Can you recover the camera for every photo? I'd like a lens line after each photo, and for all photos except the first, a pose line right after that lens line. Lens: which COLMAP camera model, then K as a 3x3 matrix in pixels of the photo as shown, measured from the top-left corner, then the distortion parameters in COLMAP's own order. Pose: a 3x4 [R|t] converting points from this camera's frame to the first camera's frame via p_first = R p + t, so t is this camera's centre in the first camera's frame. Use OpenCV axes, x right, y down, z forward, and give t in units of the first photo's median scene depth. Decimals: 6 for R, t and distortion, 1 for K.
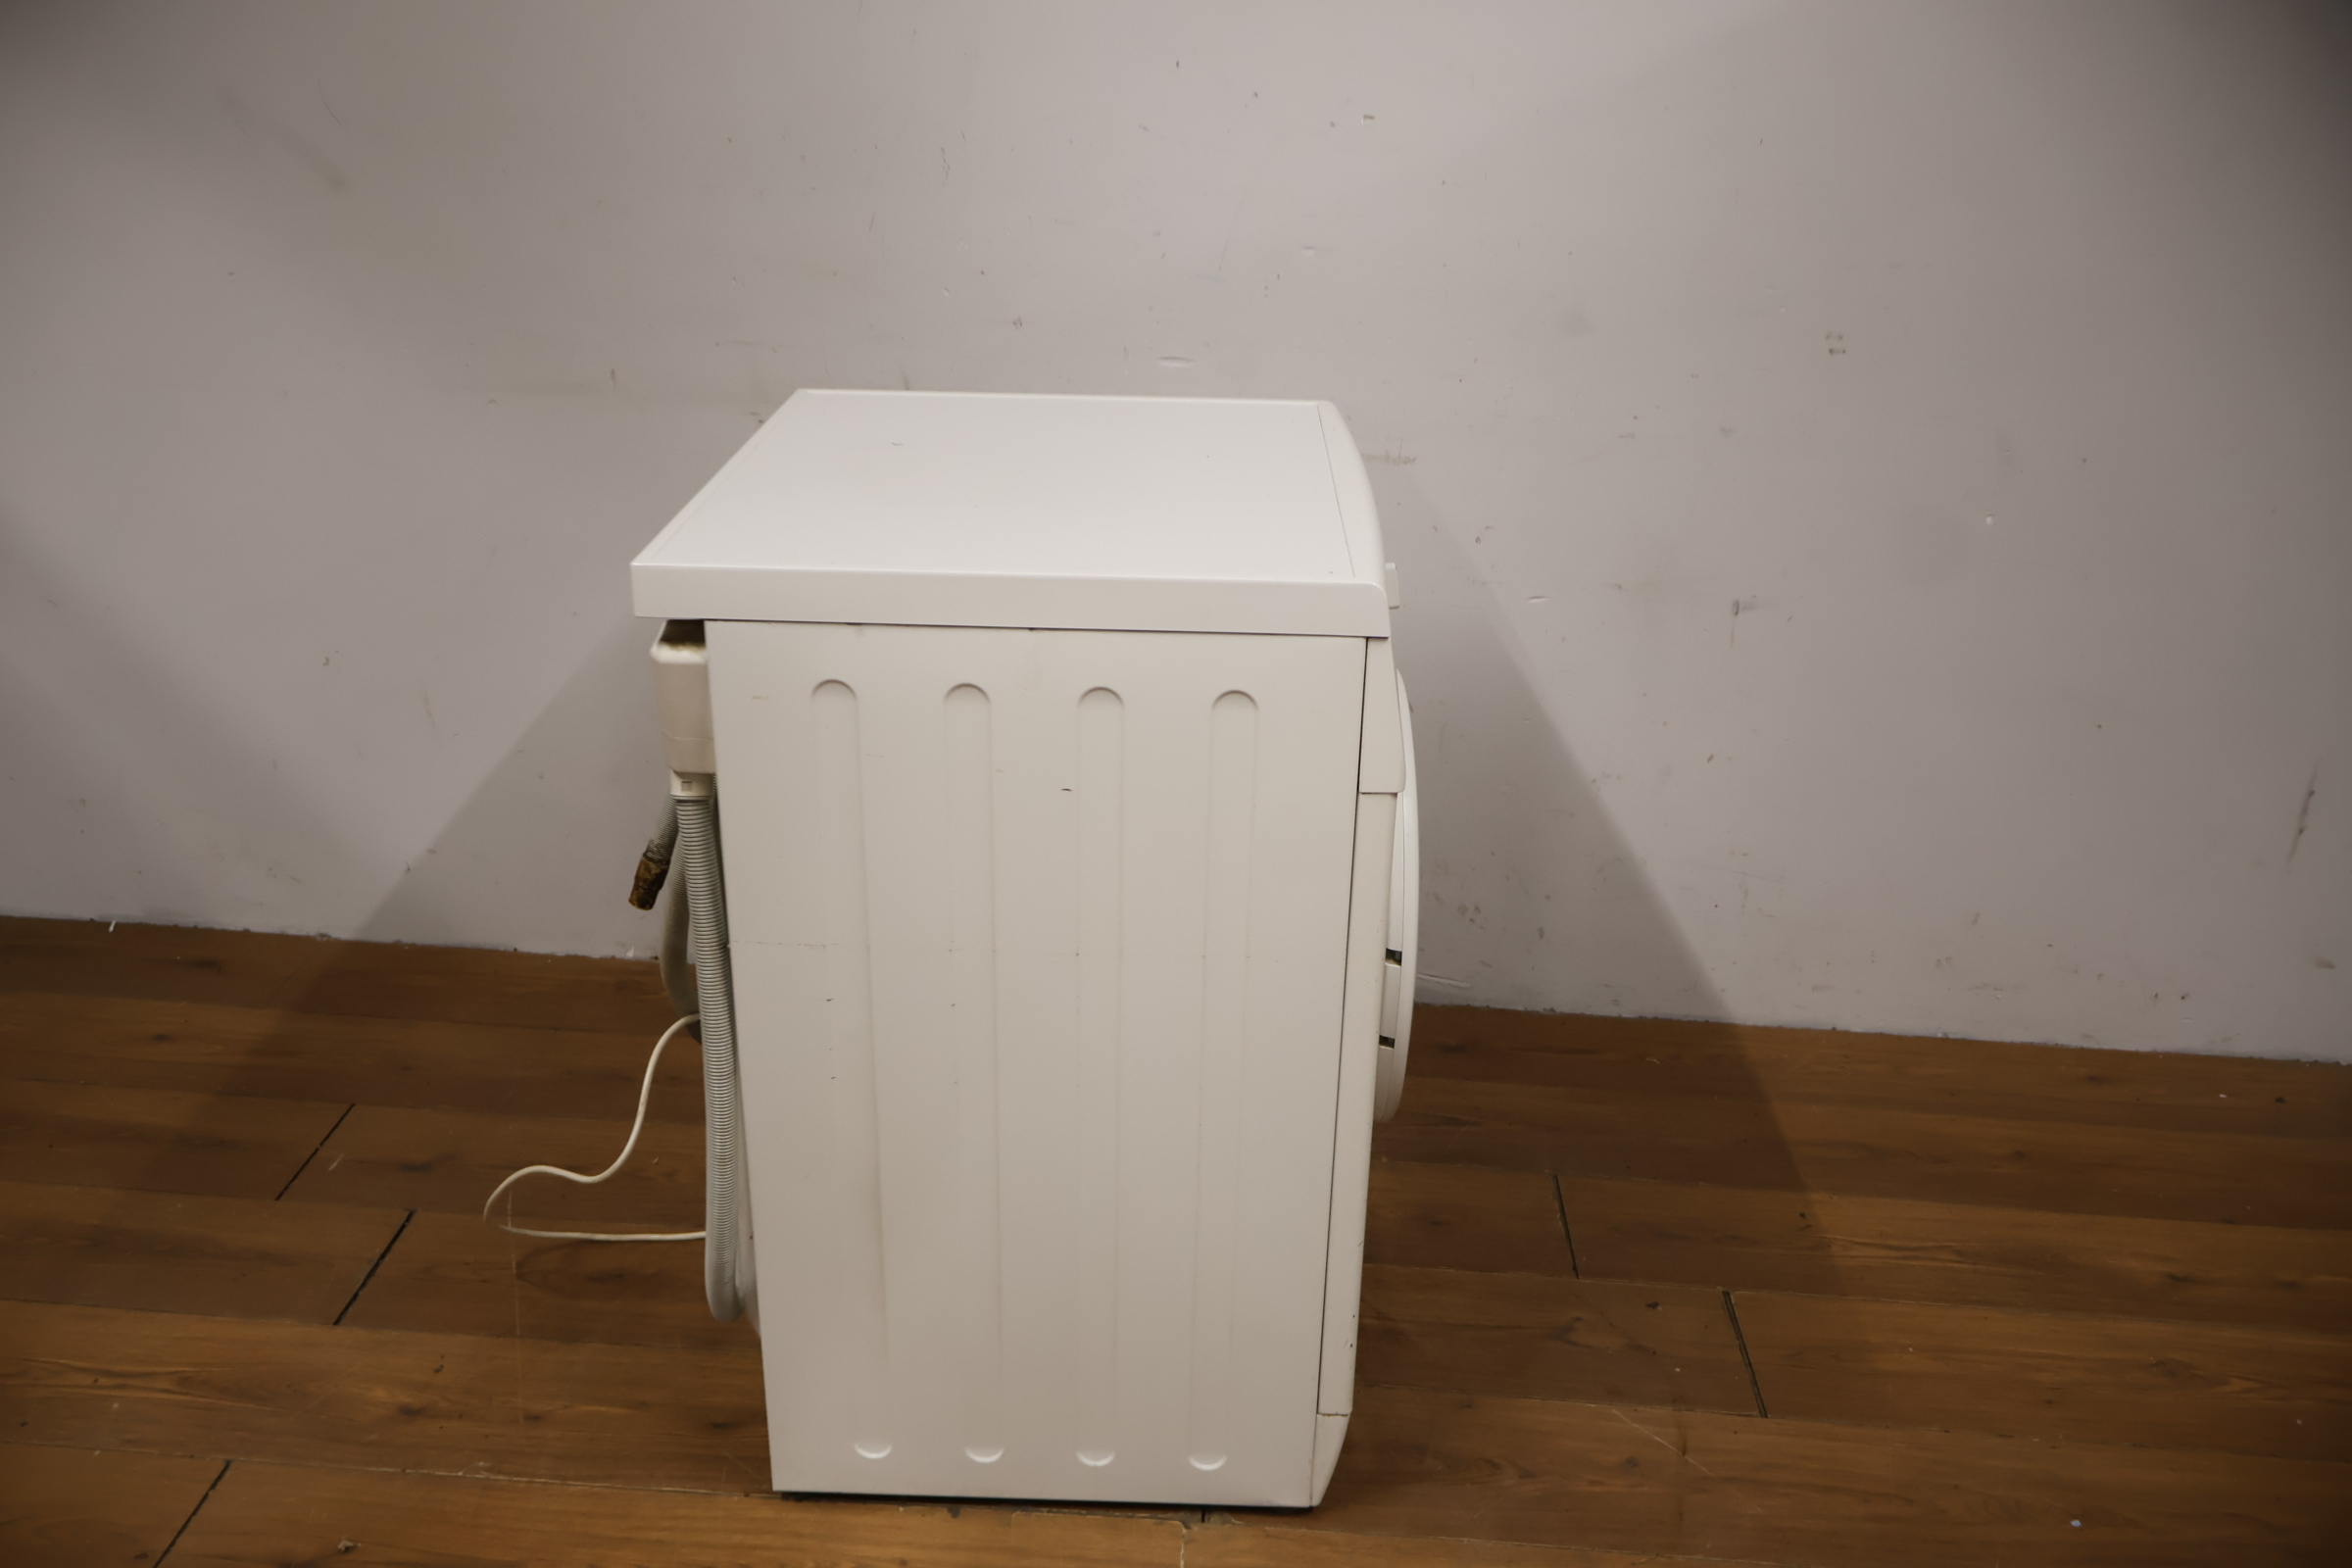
lens RADIAL K [[1958.6, 0, 1173.2], [0, 1958.6, 792.5], [0, 0, 1]] dist [-0.000594, -0.000460]
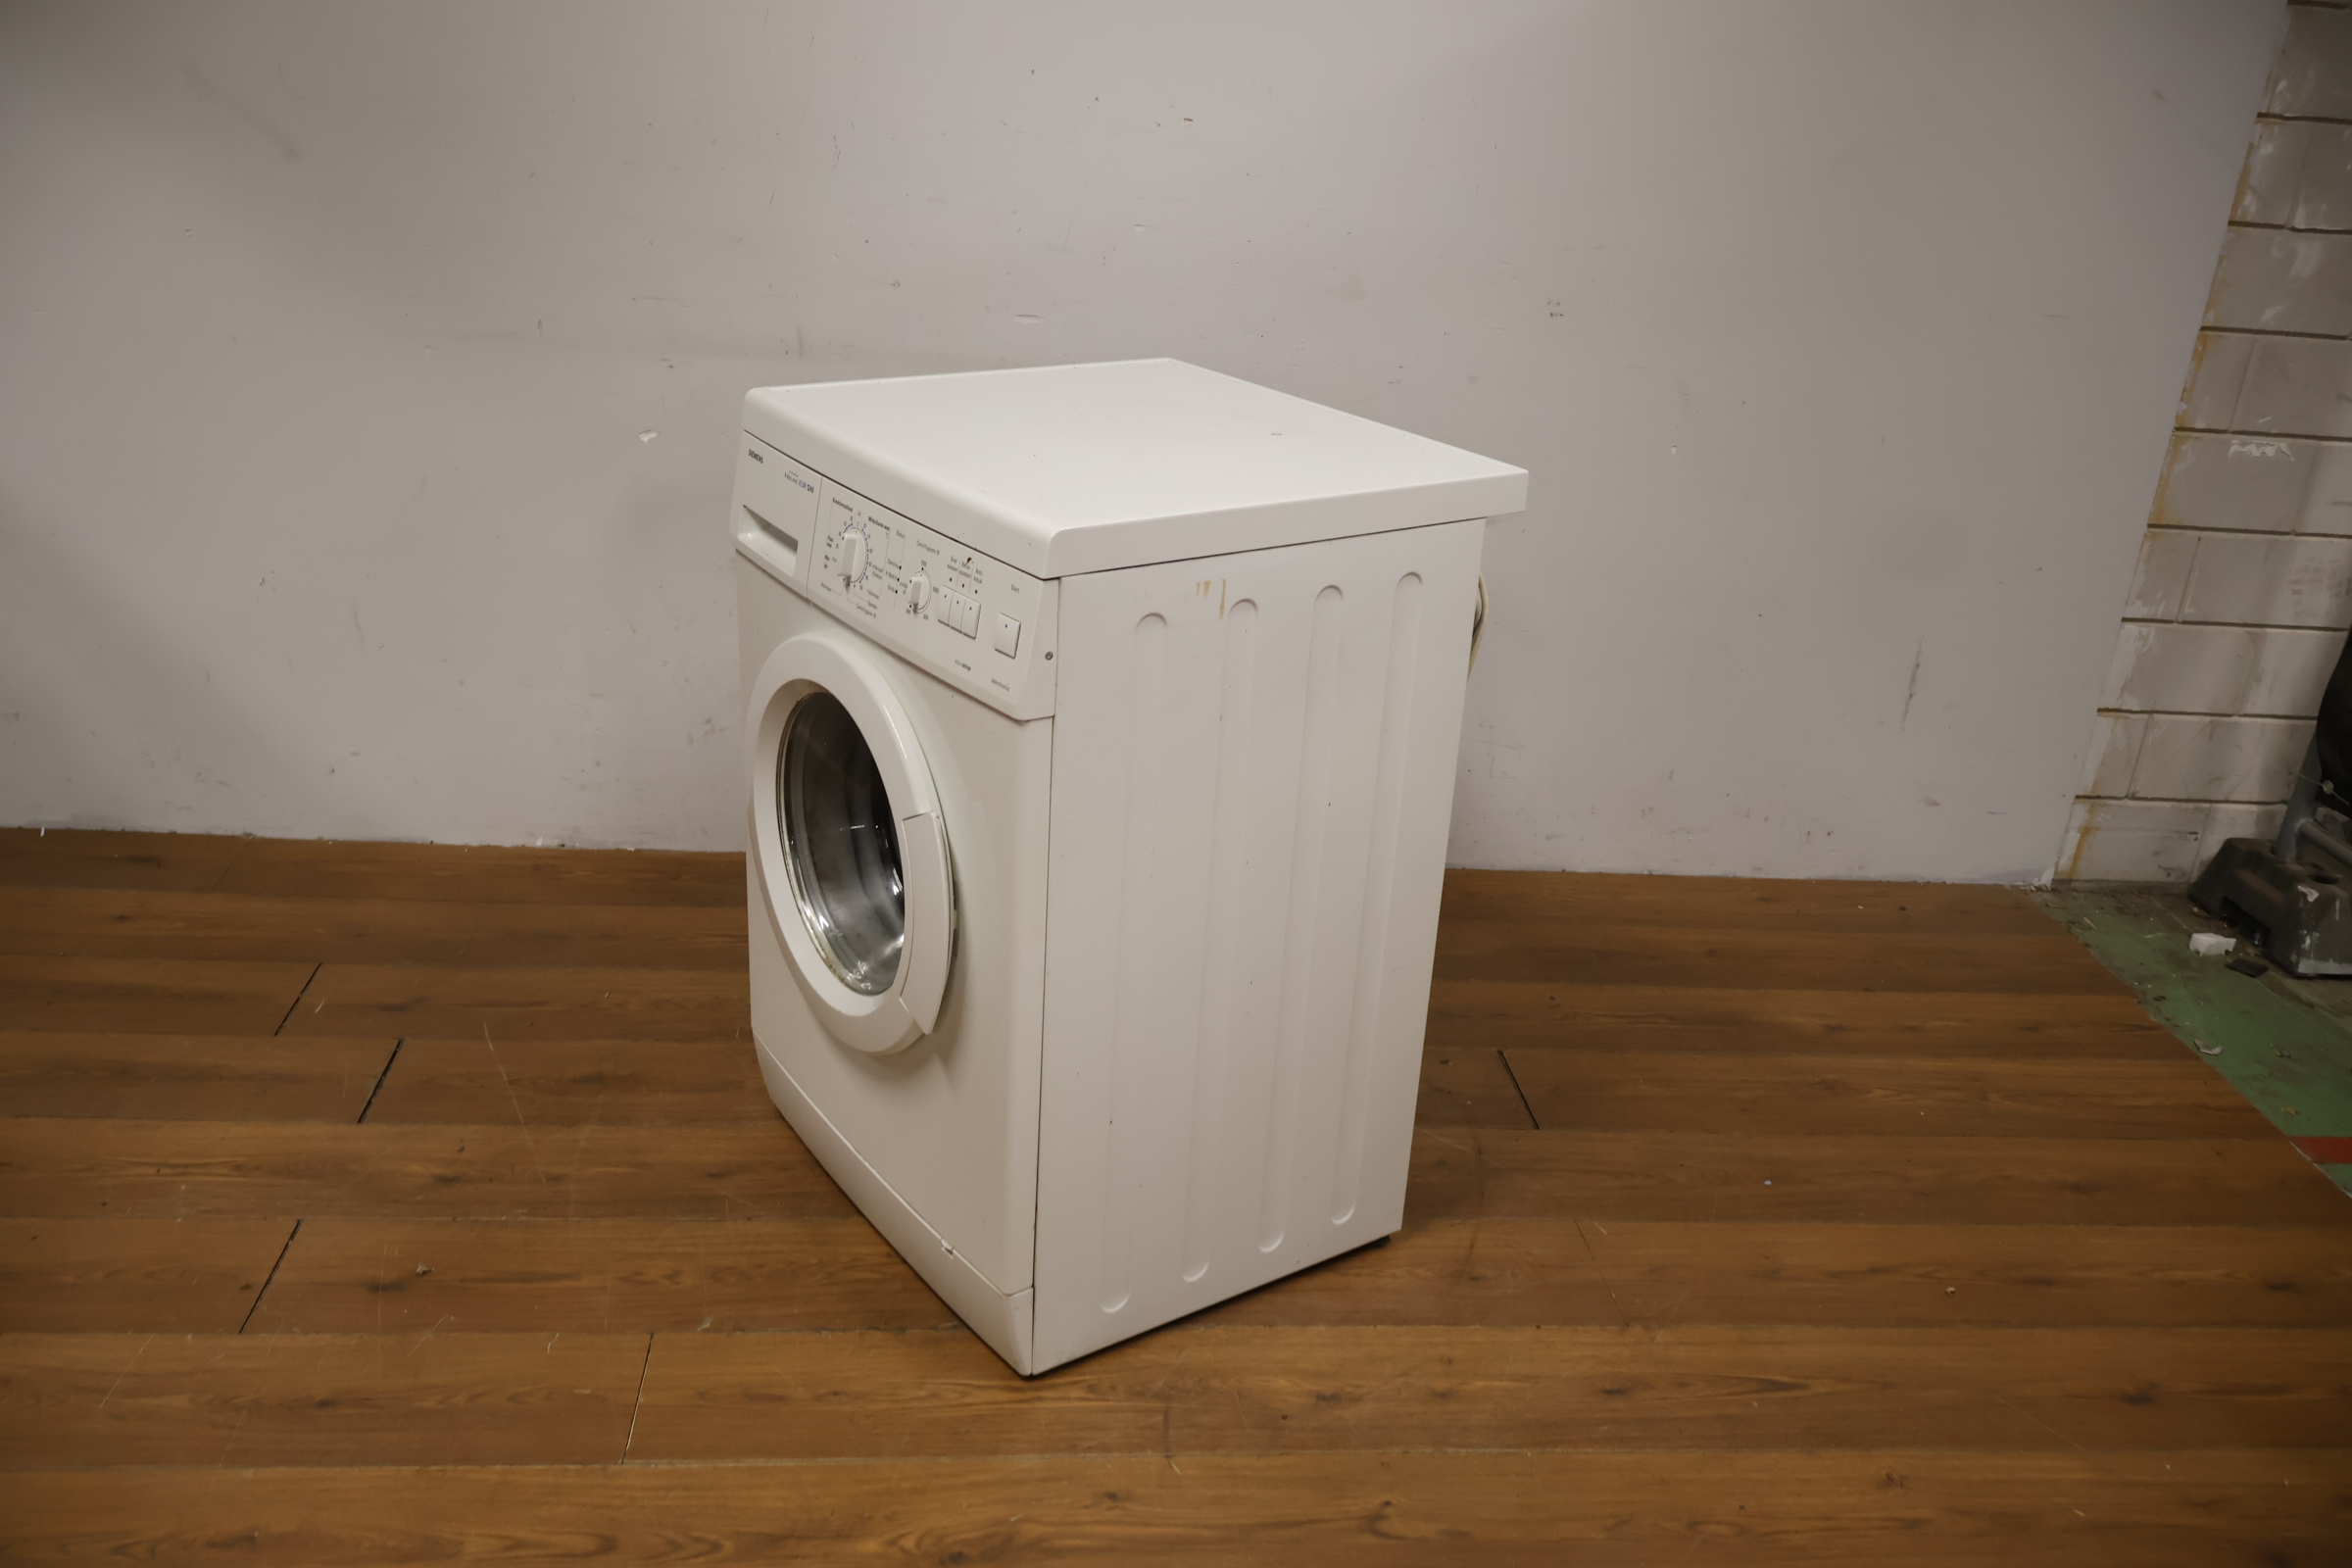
lens RADIAL K [[1958.6, 0, 1170.8], [0, 1958.6, 767.3], [0, 0, 1]] dist [-0.000594, -0.000460]
pose [[0.987298, -0.024409, 0.156995, -0.116401], [0.027281, 0.999497, -0.016162, 0.083392], [-0.156521, 0.020240, 0.987467, -0.210386]]
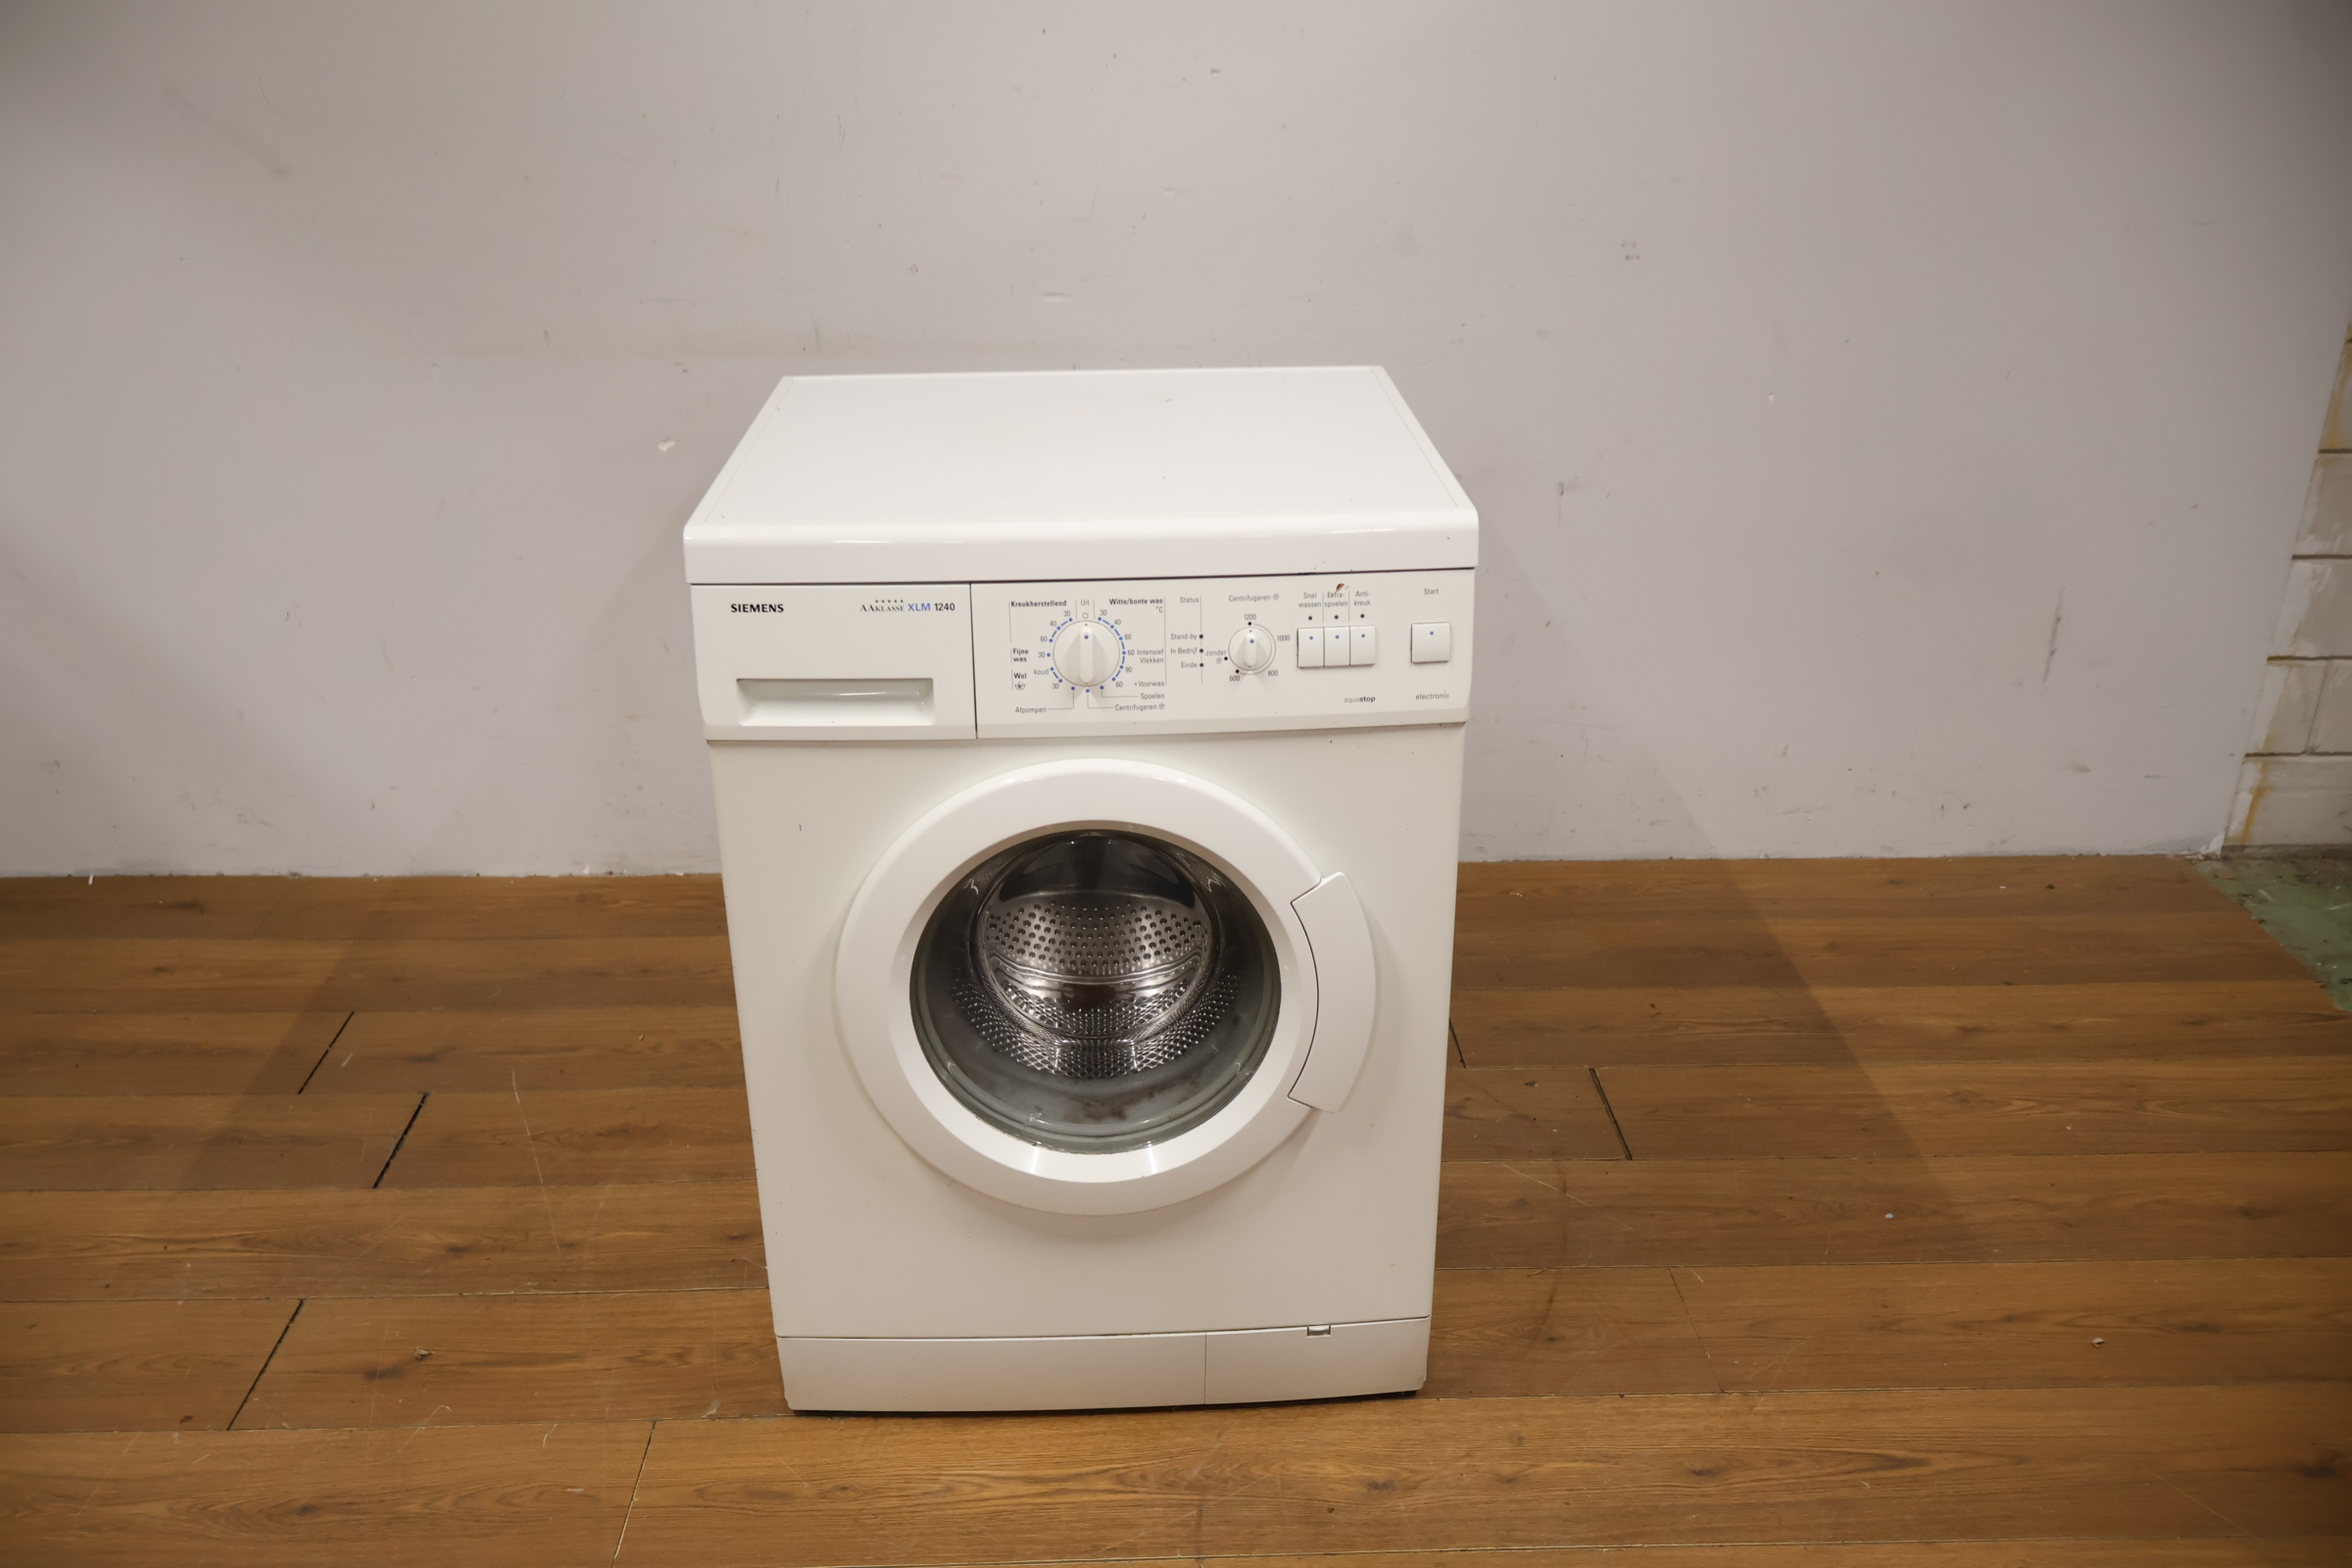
lens RADIAL K [[1958.6, 0, 1166.9], [0, 1958.6, 769.1], [0, 0, 1]] dist [-0.000594, -0.000460]
pose [[0.995031, -0.068016, 0.072718, -0.038932], [0.067851, 0.997684, 0.004741, 0.053131], [-0.072872, 0.000217, 0.997341, -0.133875]]
